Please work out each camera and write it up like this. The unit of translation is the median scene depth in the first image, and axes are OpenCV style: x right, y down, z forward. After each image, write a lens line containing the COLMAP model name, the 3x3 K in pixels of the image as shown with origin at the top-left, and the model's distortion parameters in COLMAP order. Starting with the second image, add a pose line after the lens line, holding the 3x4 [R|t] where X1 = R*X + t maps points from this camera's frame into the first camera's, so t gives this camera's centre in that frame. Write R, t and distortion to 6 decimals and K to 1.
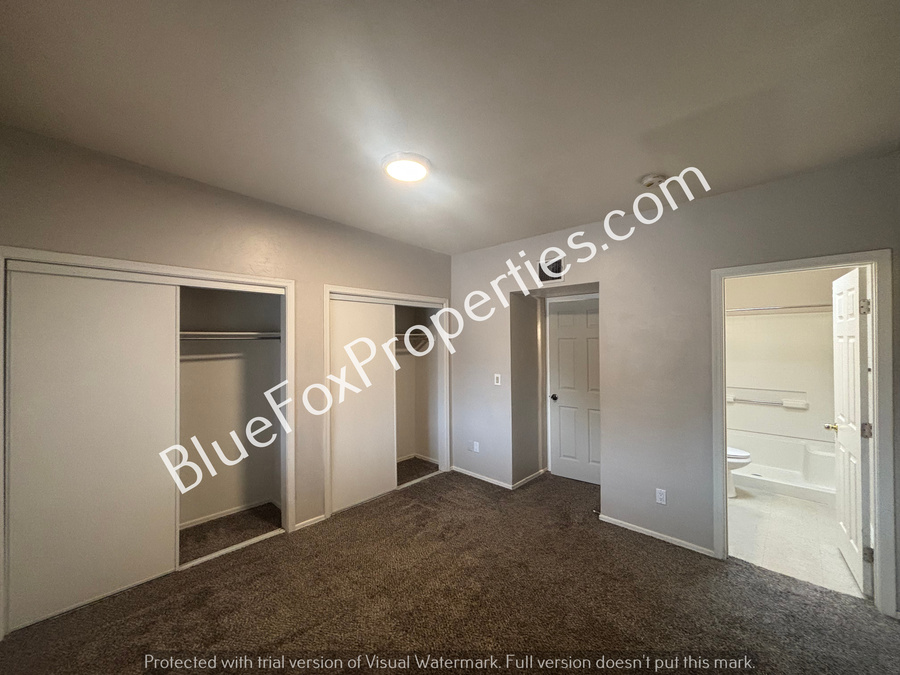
lens RADIAL K [[363.3, 0, 447.9], [0, 363.3, 336.2], [0, 0, 1]] dist [-0.001646, -0.000133]
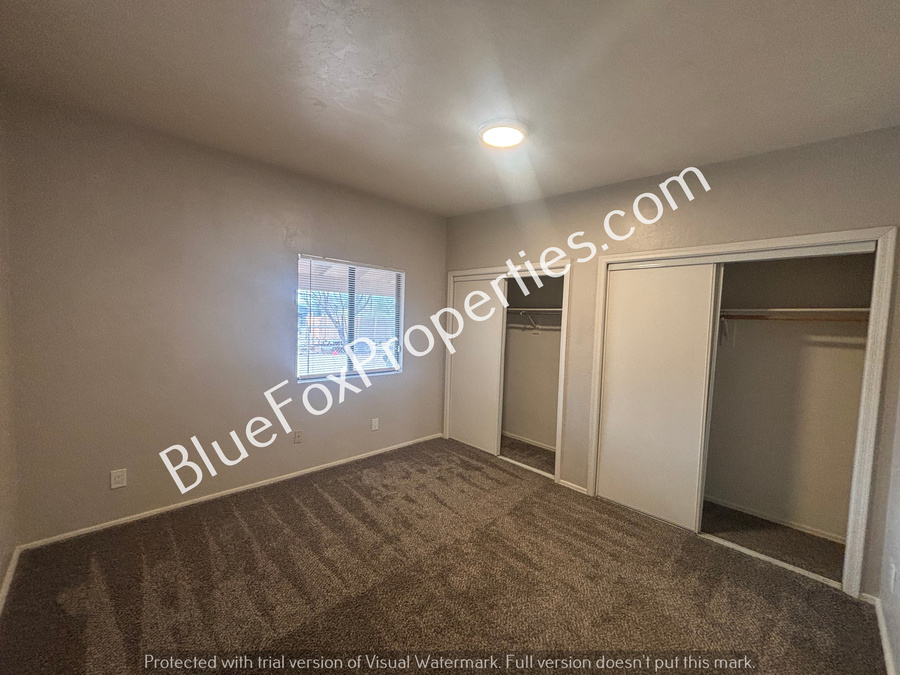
lens RADIAL K [[363.3, 0, 447.9], [0, 363.3, 336.2], [0, 0, 1]] dist [-0.001646, -0.000133]
pose [[-0.026423, 0.075903, -0.996765, 0.694172], [-0.021732, 0.996834, 0.076485, -0.010058], [0.999415, 0.023683, -0.024690, 0.658556]]
